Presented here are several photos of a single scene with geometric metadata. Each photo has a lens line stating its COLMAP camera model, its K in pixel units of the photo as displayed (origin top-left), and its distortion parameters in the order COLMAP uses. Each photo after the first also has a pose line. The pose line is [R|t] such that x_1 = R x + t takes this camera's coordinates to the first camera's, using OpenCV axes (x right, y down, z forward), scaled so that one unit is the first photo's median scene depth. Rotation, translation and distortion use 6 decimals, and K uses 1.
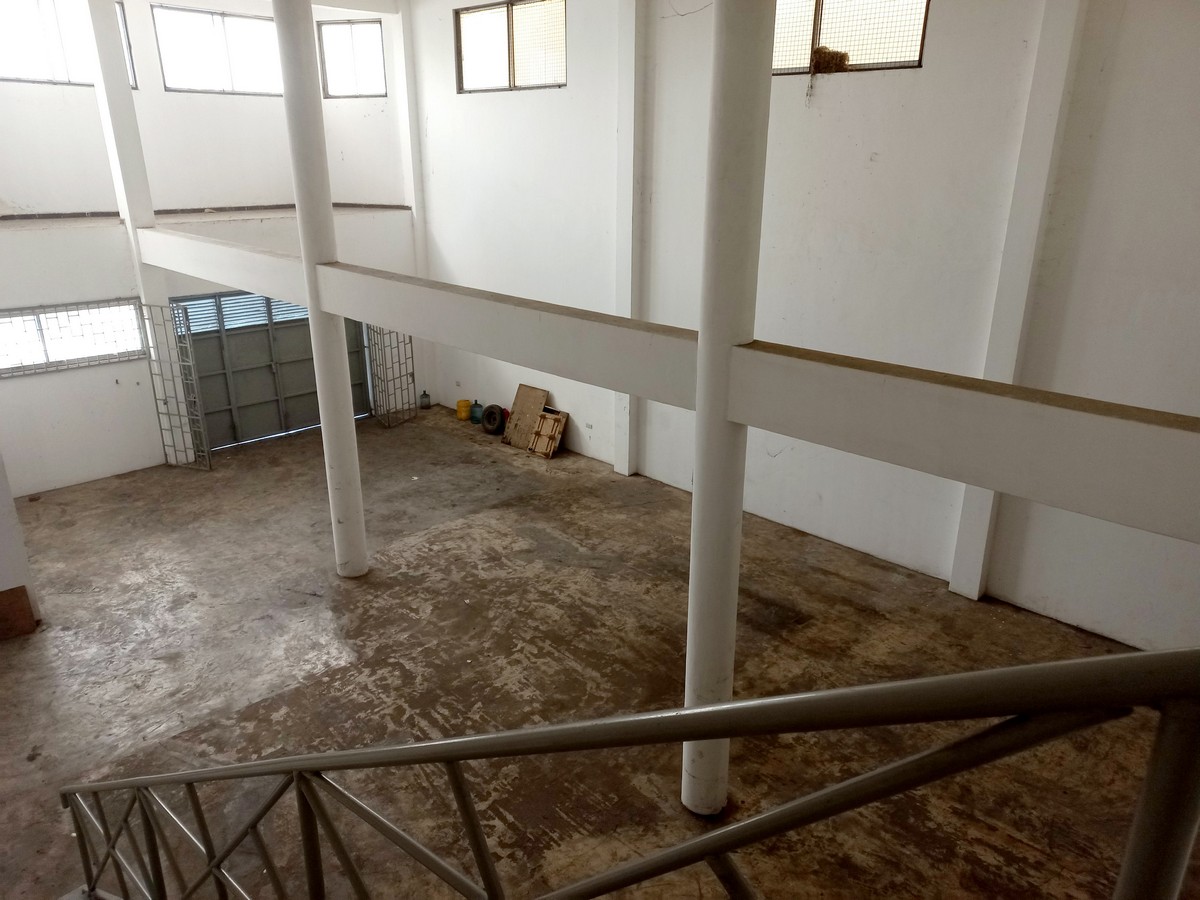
lens RADIAL K [[862.5, 0, 606.2], [0, 862.5, 455.2], [0, 0, 1]] dist [0.034723, -0.008444]
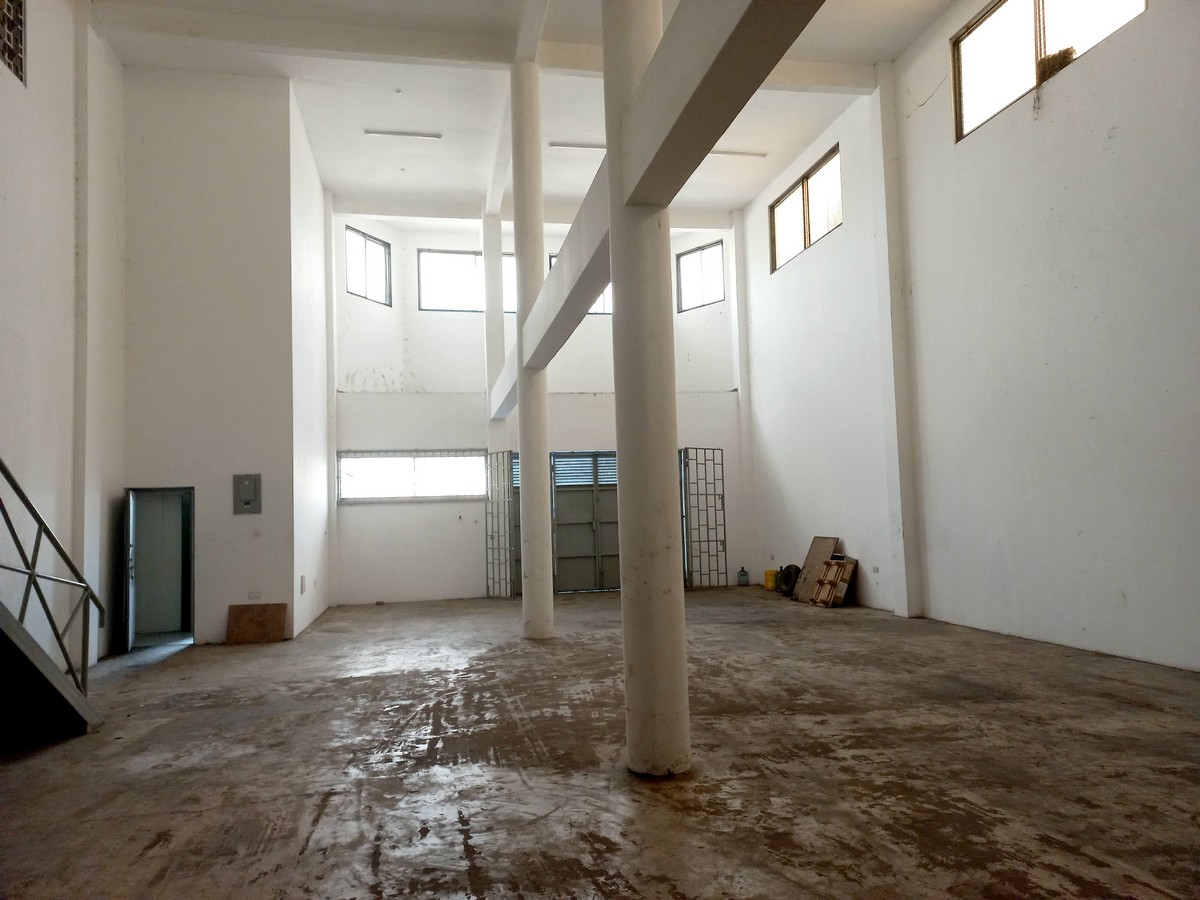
lens RADIAL K [[862.5, 0, 601.1], [0, 862.5, 454.1], [0, 0, 1]] dist [0.034723, -0.008444]
pose [[0.828036, -0.073492, -0.555838, 0.239703], [-0.155863, 0.922123, -0.354112, 0.206066], [0.538575, 0.379852, 0.752096, 0.168703]]
